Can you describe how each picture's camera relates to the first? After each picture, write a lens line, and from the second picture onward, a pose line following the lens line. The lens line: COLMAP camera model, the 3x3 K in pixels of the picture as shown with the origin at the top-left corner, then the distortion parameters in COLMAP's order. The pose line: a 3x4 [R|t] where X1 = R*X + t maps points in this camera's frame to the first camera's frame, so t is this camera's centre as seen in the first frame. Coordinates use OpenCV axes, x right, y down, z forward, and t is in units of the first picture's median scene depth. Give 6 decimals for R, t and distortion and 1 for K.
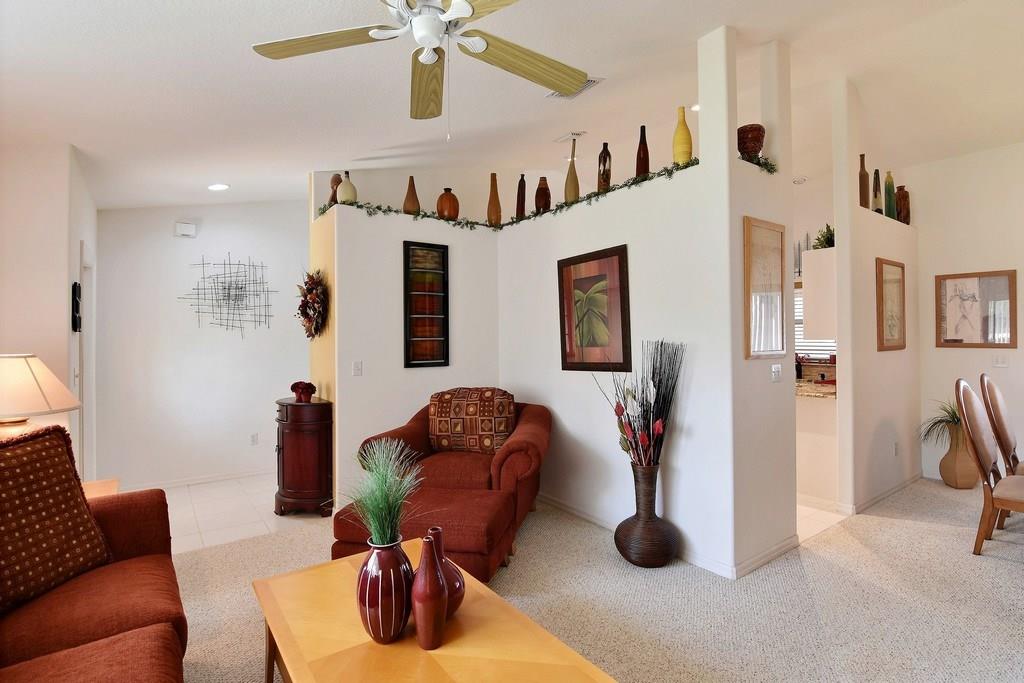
lens RADIAL K [[500.3, 0, 515.8], [0, 500.3, 341.9], [0, 0, 1]] dist [-0.014102, -0.000605]
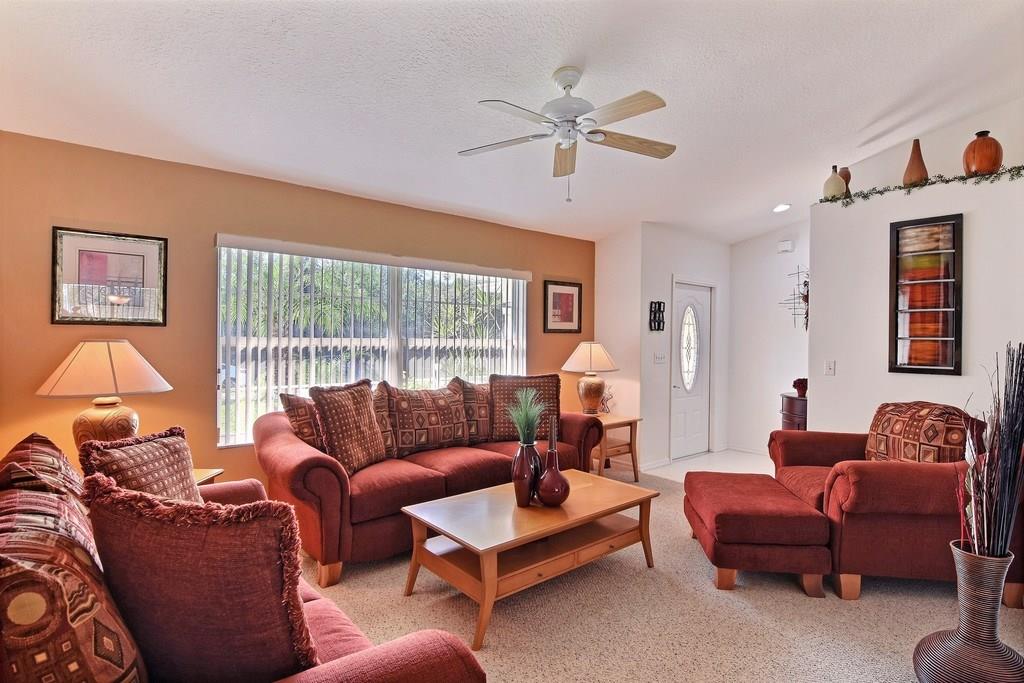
lens RADIAL K [[531.2, 0, 513.0], [0, 531.2, 338.9], [0, 0, 1]] dist [-0.019103, -0.000197]
pose [[0.078773, 0.007356, -0.996865, 0.603788], [-0.028264, 0.999587, 0.005143, 0.007862], [0.996492, 0.027770, 0.078948, 0.288309]]
